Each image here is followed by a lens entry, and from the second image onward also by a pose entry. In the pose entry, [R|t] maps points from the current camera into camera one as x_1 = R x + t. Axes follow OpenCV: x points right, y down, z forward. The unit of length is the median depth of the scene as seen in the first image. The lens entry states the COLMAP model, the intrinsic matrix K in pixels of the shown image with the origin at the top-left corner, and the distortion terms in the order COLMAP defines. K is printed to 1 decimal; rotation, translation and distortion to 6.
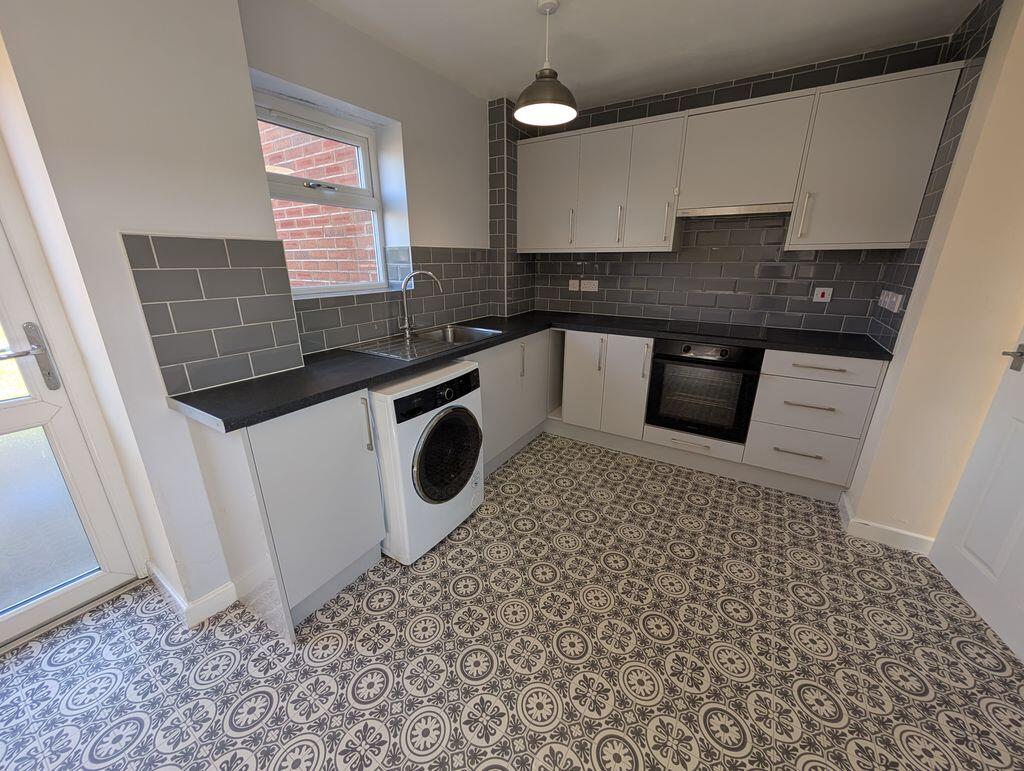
lens RADIAL K [[388.0, 0, 510.1], [0, 388.0, 387.6], [0, 0, 1]] dist [0.000891, 0.000096]
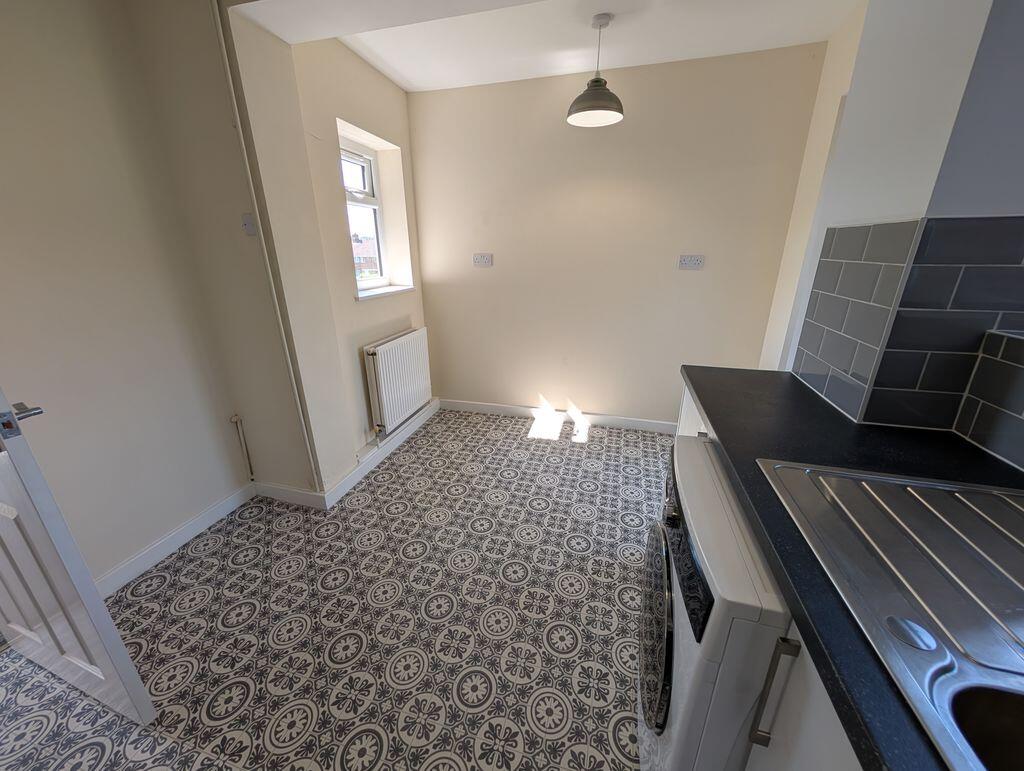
lens RADIAL K [[388.0, 0, 510.1], [0, 388.0, 387.6], [0, 0, 1]] dist [0.000891, 0.000096]
pose [[0.959375, -0.102763, 0.262754, -0.168013], [0.093257, 0.994463, 0.048430, -0.037094], [-0.266276, -0.021959, 0.963647, 0.097247]]
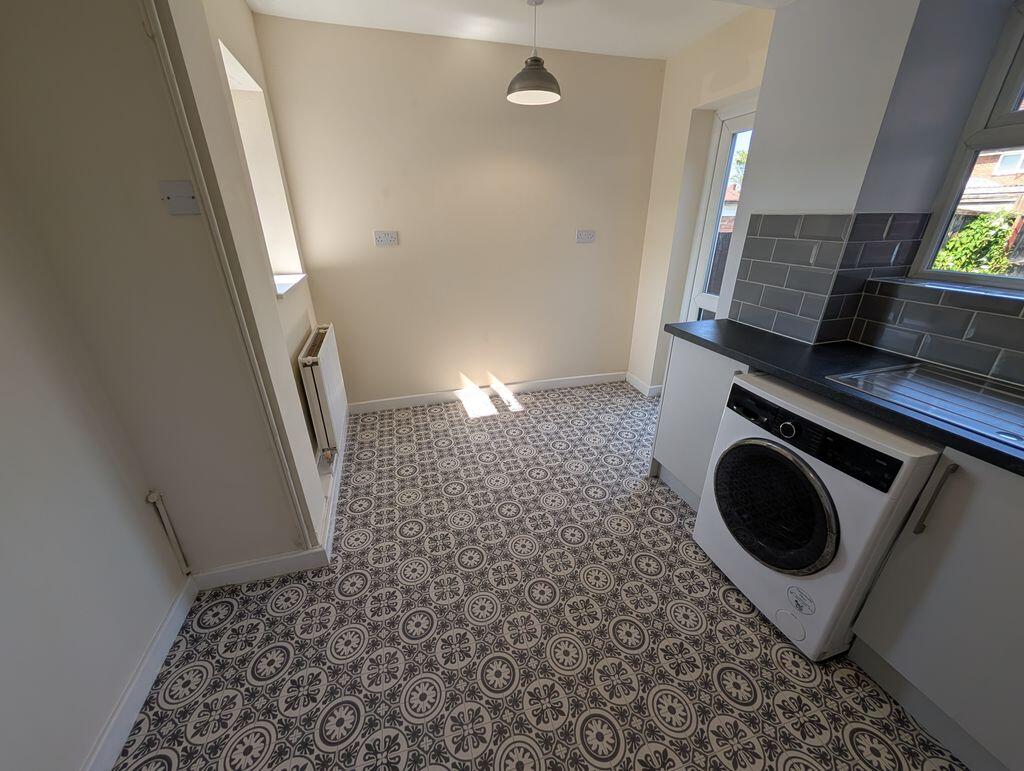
lens RADIAL K [[394.0, 0, 512.0], [0, 394.0, 385.5], [0, 0, 1]] dist [-0.022319, 0.000282]
pose [[0.659031, -0.298548, 0.690325, -0.479126], [0.240419, 0.953308, 0.182762, -0.097070], [-0.712655, 0.045521, 0.700036, 0.289214]]
